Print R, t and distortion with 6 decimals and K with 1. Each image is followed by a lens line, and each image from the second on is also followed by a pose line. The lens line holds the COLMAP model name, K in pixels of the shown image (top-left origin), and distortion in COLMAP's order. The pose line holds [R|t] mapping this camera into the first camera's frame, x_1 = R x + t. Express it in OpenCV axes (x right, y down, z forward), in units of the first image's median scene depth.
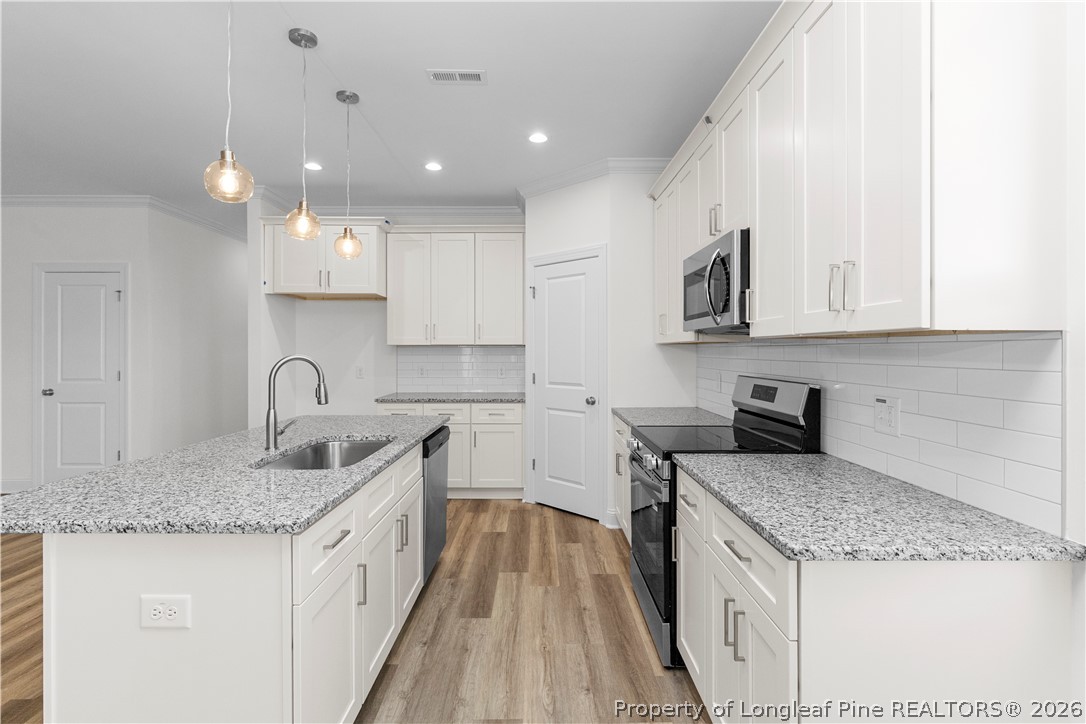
lens RADIAL K [[507.3, 0, 548.5], [0, 507.3, 354.0], [0, 0, 1]] dist [0.001337, -0.000620]
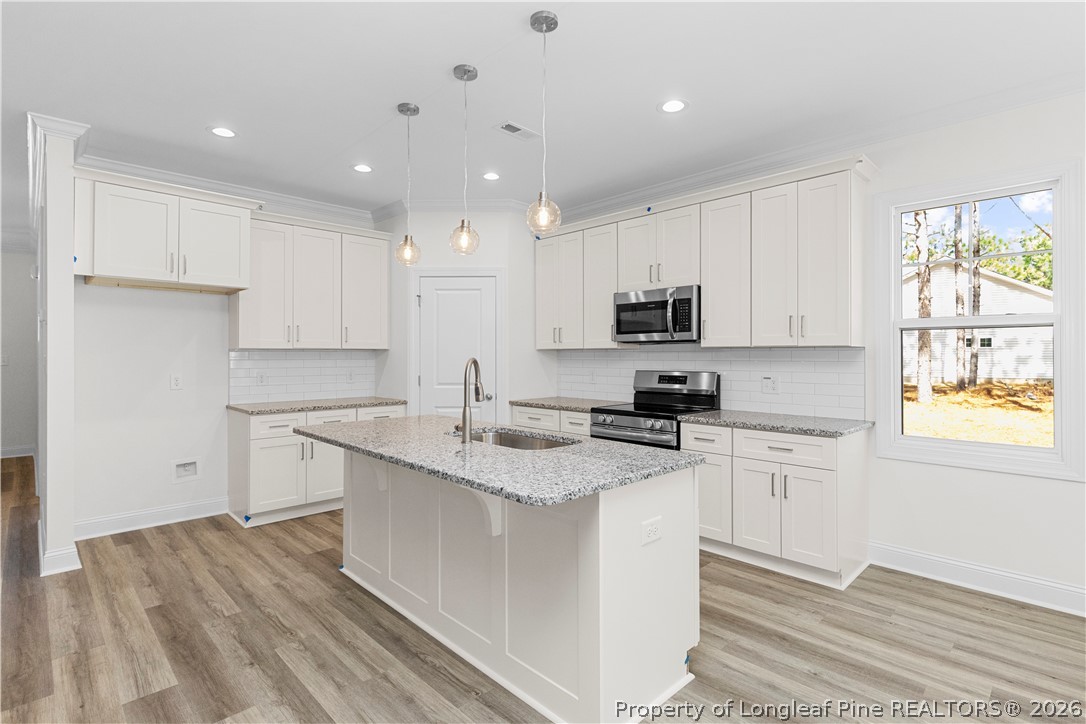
lens RADIAL K [[507.3, 0, 537.8], [0, 507.3, 354.2], [0, 0, 1]] dist [0.001337, -0.000620]
pose [[0.734438, 0.000223, 0.678675, -0.895898], [0.006078, 0.999958, -0.006906, 0.001999], [-0.678648, 0.009197, 0.734406, 0.062516]]
